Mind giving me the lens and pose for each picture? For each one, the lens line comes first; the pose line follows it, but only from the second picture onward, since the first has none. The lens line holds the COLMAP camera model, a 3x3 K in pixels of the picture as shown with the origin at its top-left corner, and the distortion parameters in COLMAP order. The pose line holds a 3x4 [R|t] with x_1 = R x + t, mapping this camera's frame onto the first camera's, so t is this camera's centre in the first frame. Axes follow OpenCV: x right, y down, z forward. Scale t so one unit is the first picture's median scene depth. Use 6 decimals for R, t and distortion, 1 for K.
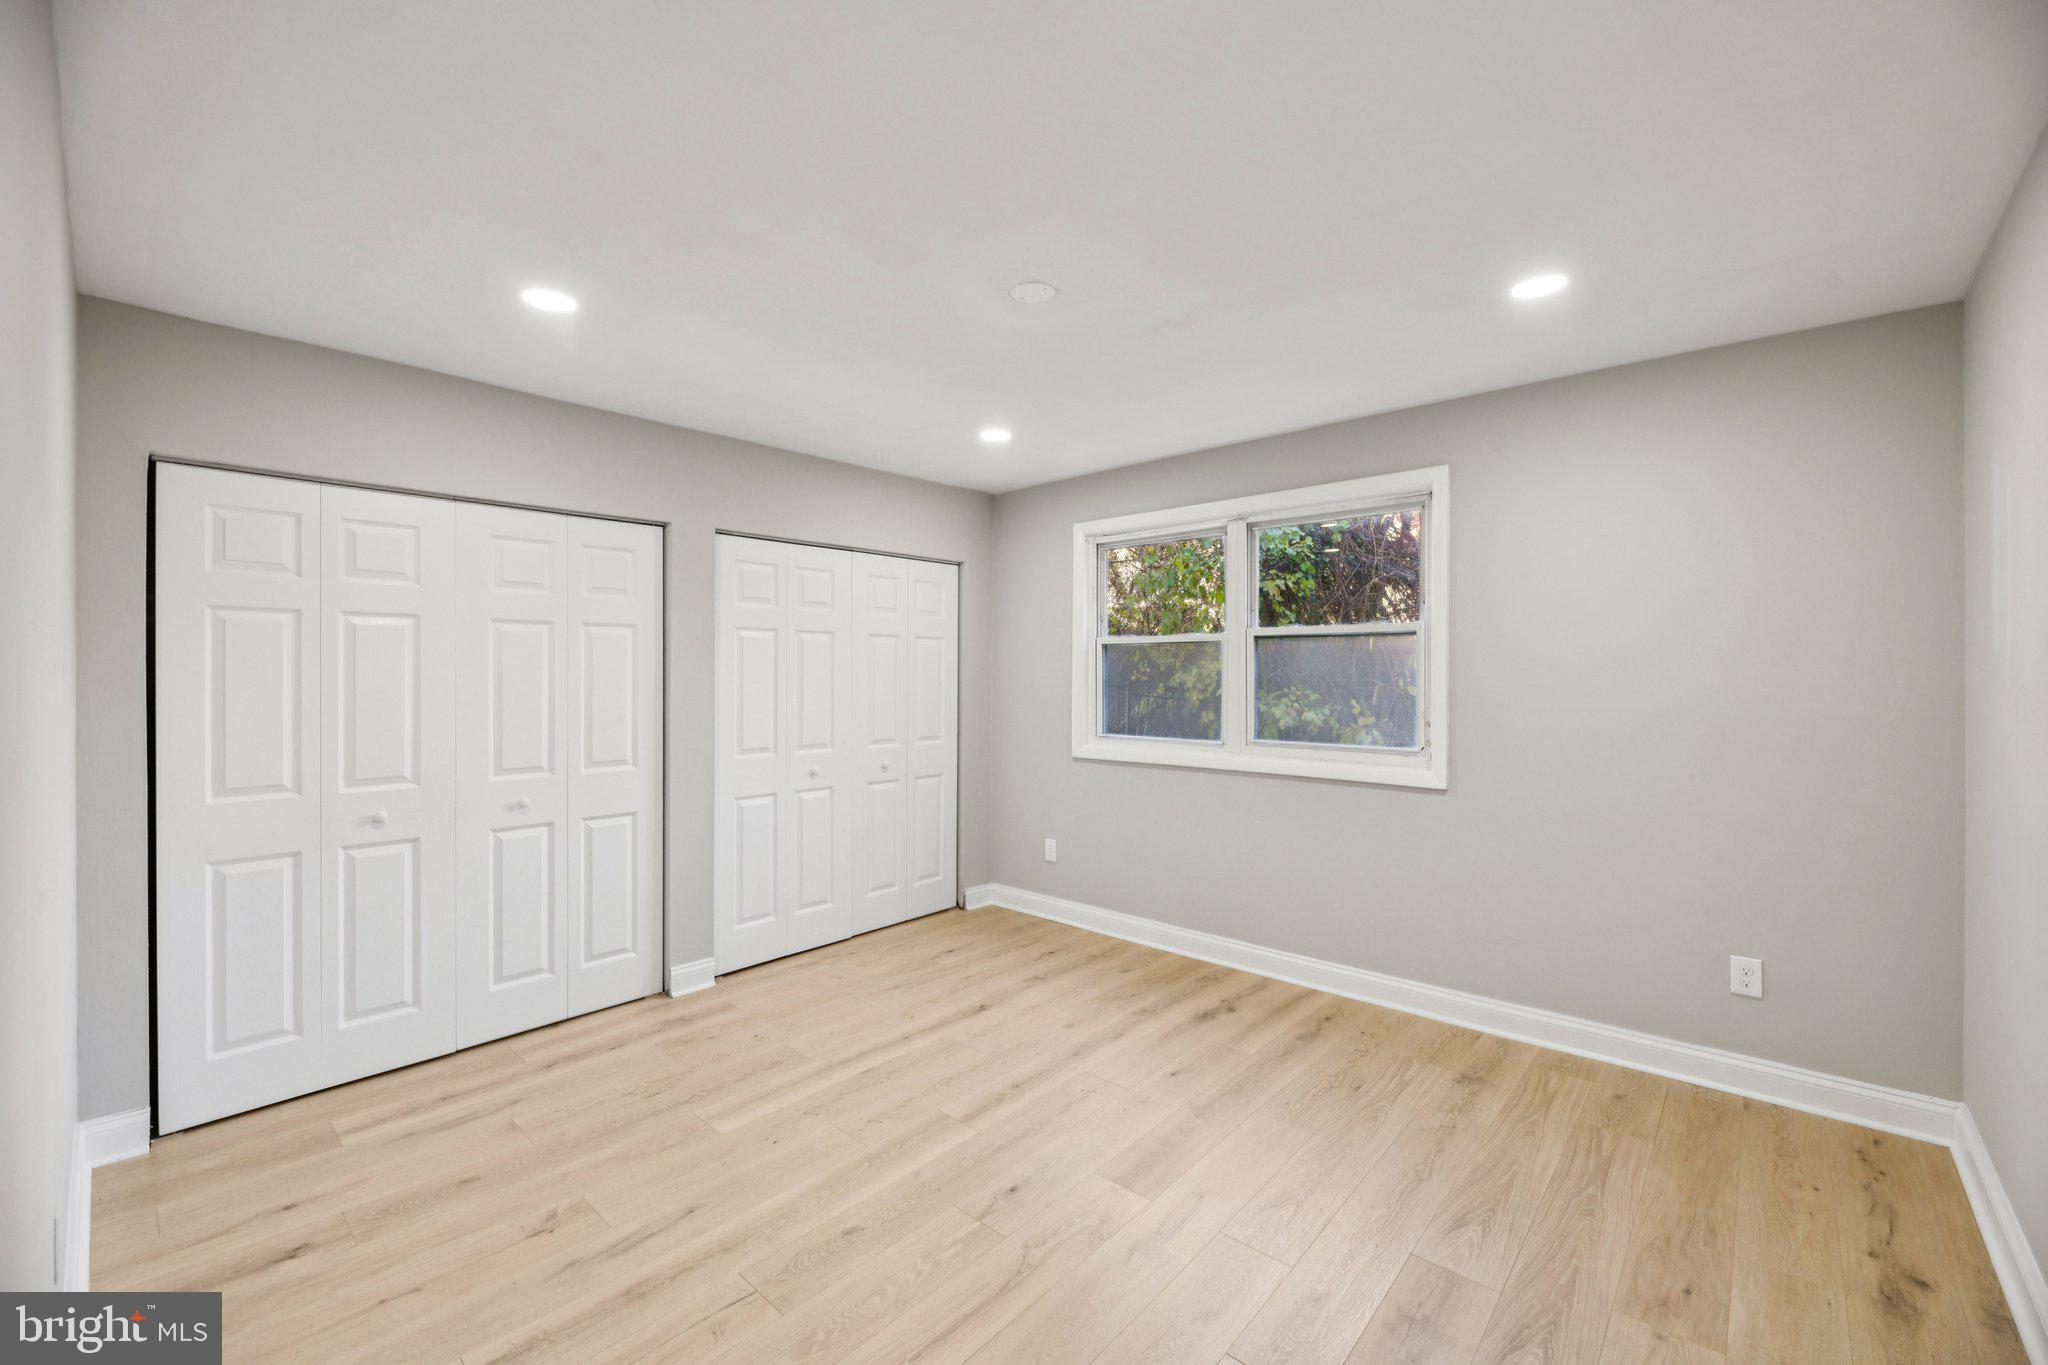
lens RADIAL K [[825.4, 0, 1035.4], [0, 825.4, 673.8], [0, 0, 1]] dist [0.010502, -0.003169]
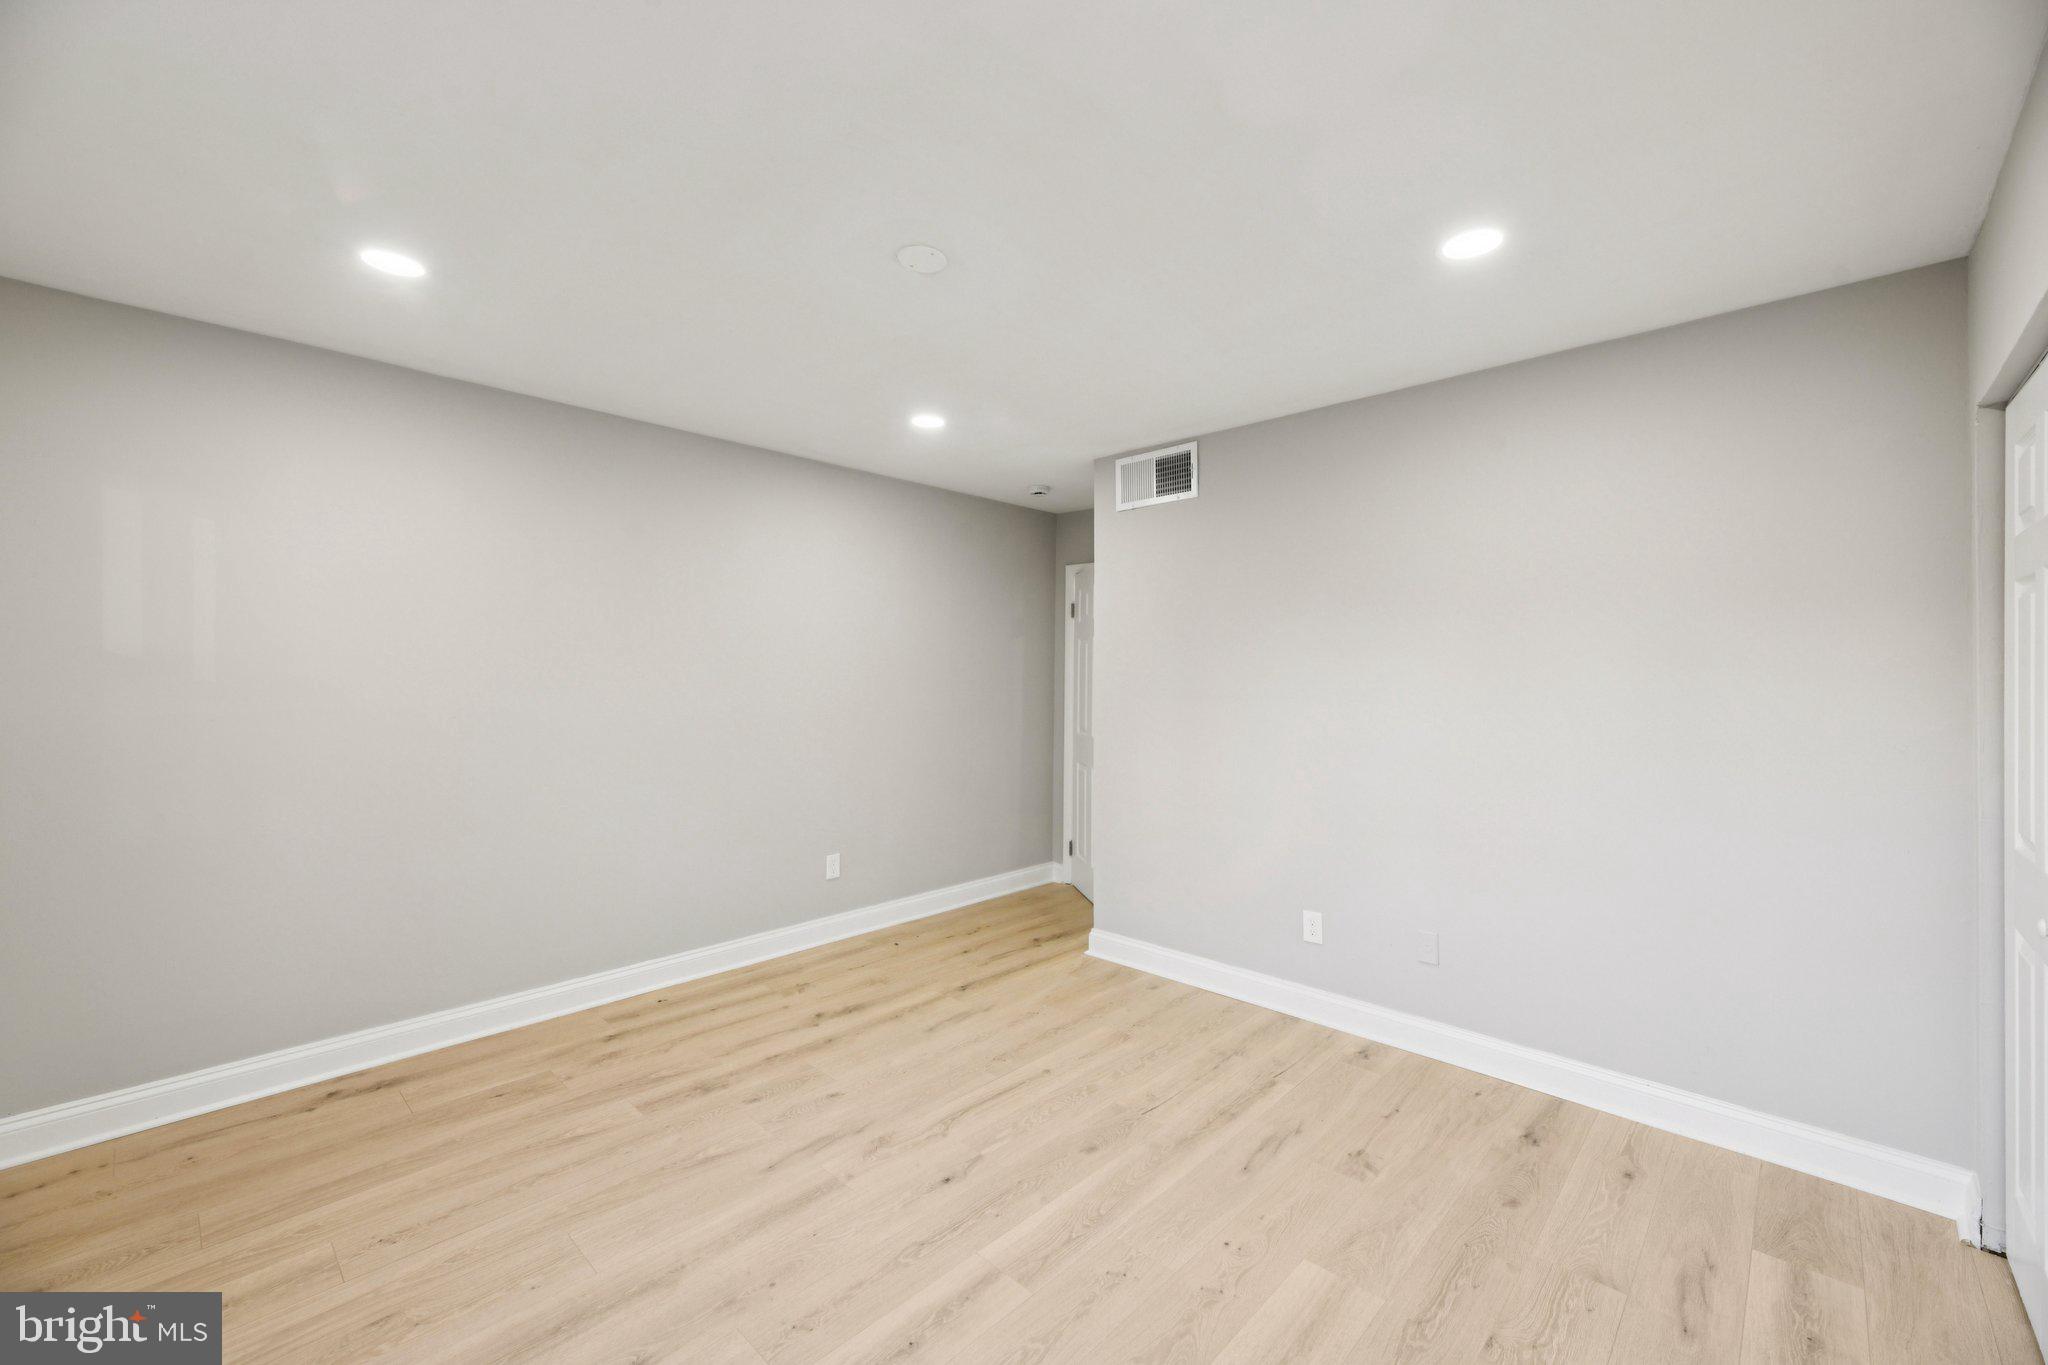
lens RADIAL K [[825.4, 0, 1035.4], [0, 825.4, 673.8], [0, 0, 1]] dist [0.010502, -0.003169]
pose [[-0.999649, -0.001870, 0.026442, -0.112786], [-0.002045, 0.999976, -0.006579, 0.005728], [-0.026429, -0.006631, -0.999629, 1.410938]]
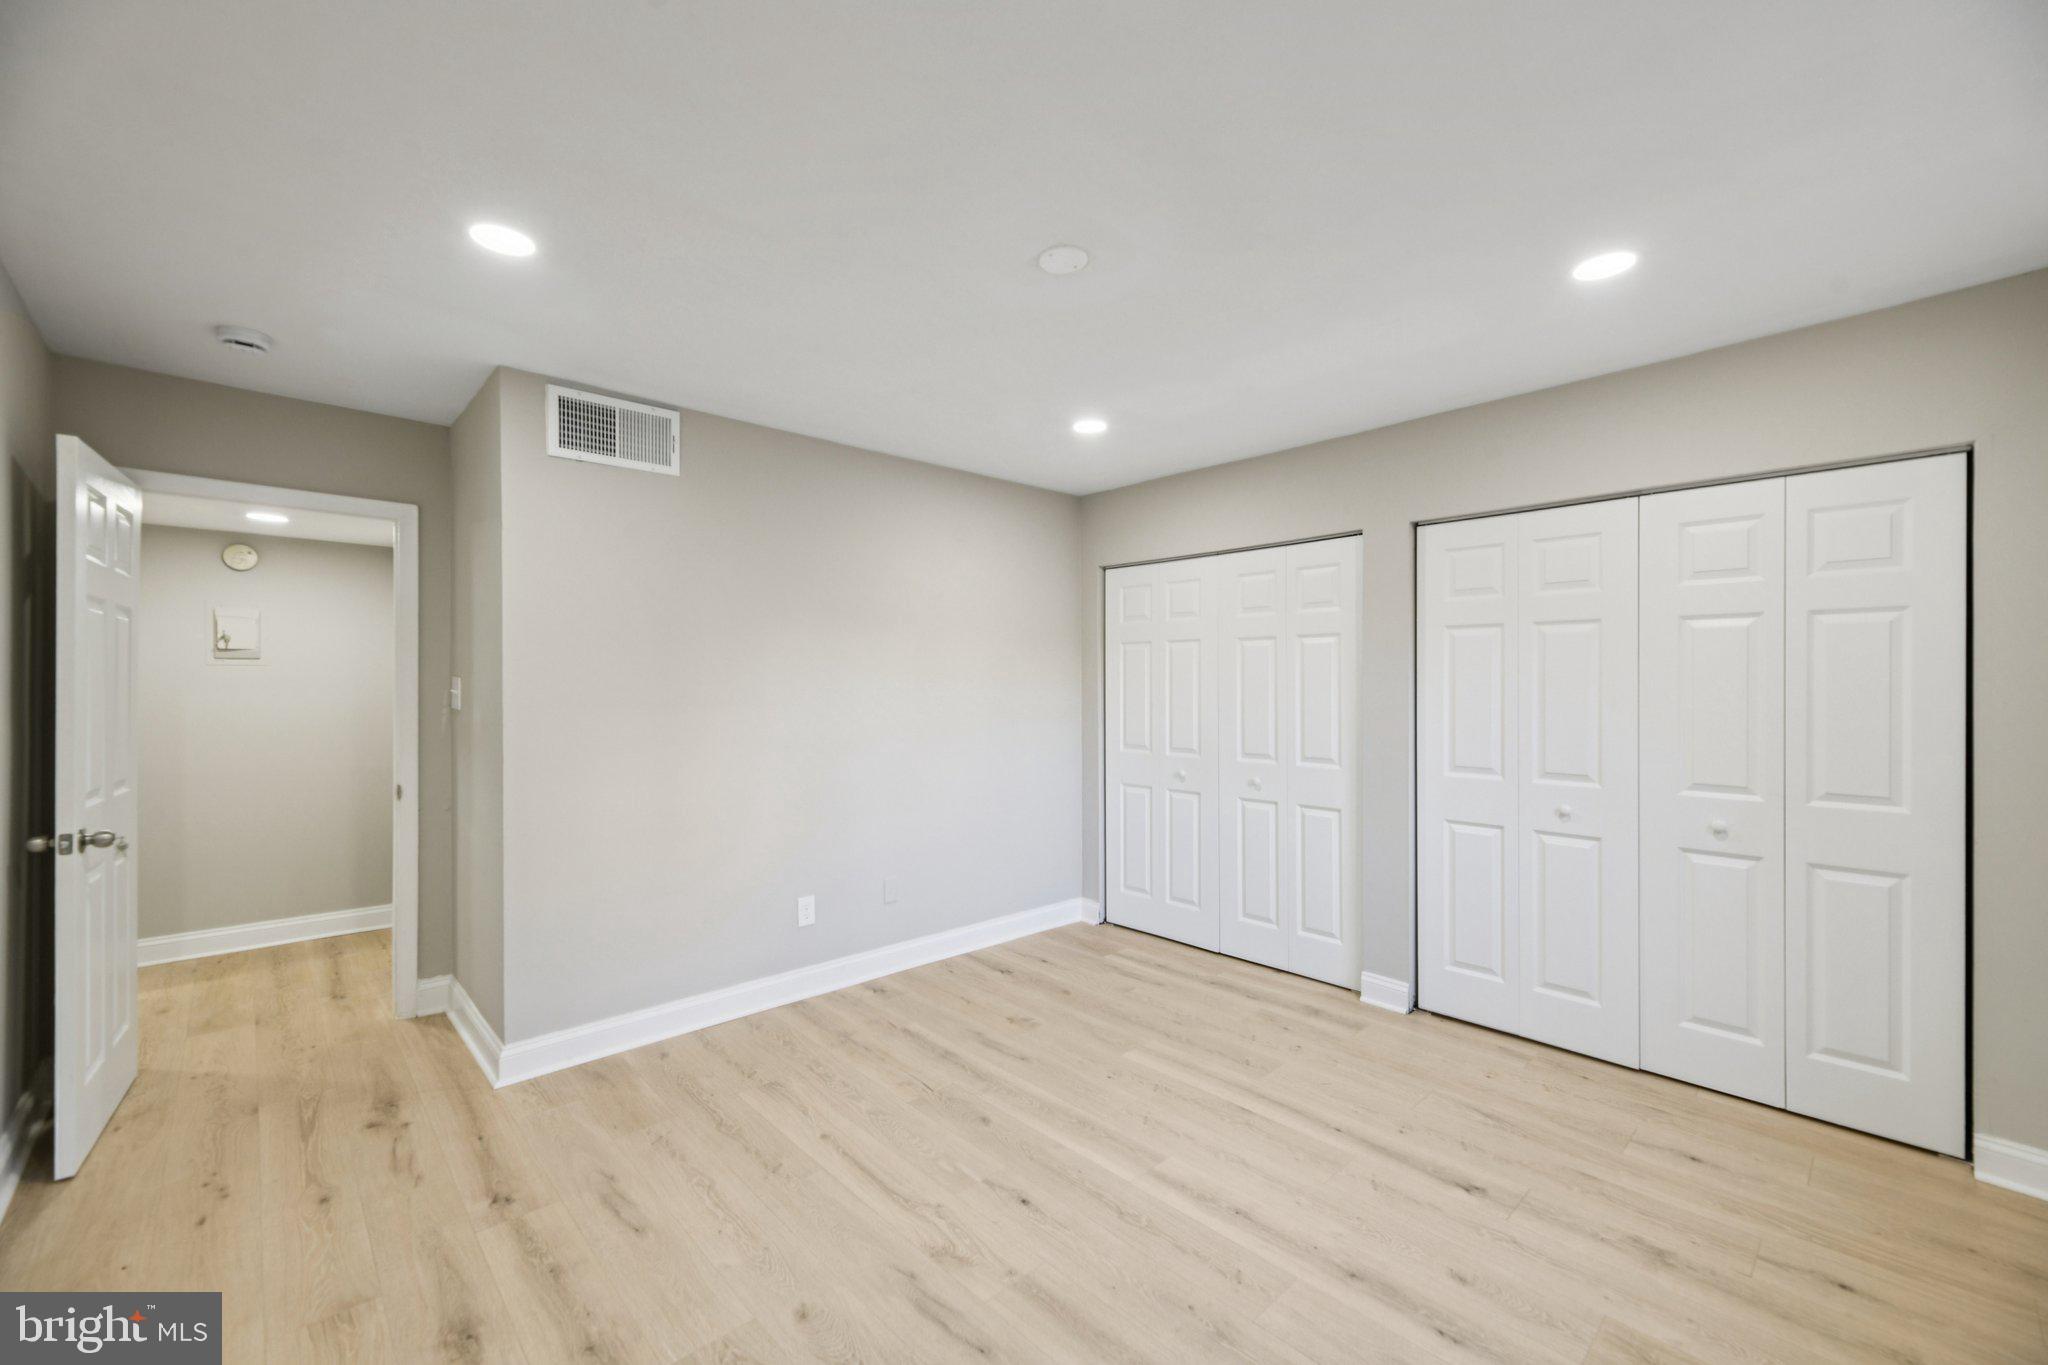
lens RADIAL K [[825.4, 0, 1035.4], [0, 825.4, 673.8], [0, 0, 1]] dist [0.010502, -0.003169]
pose [[-0.080900, -0.011148, -0.996660, 0.671850], [0.000634, 0.999937, -0.011236, 0.004423], [0.996722, -0.001541, -0.080887, 0.765447]]
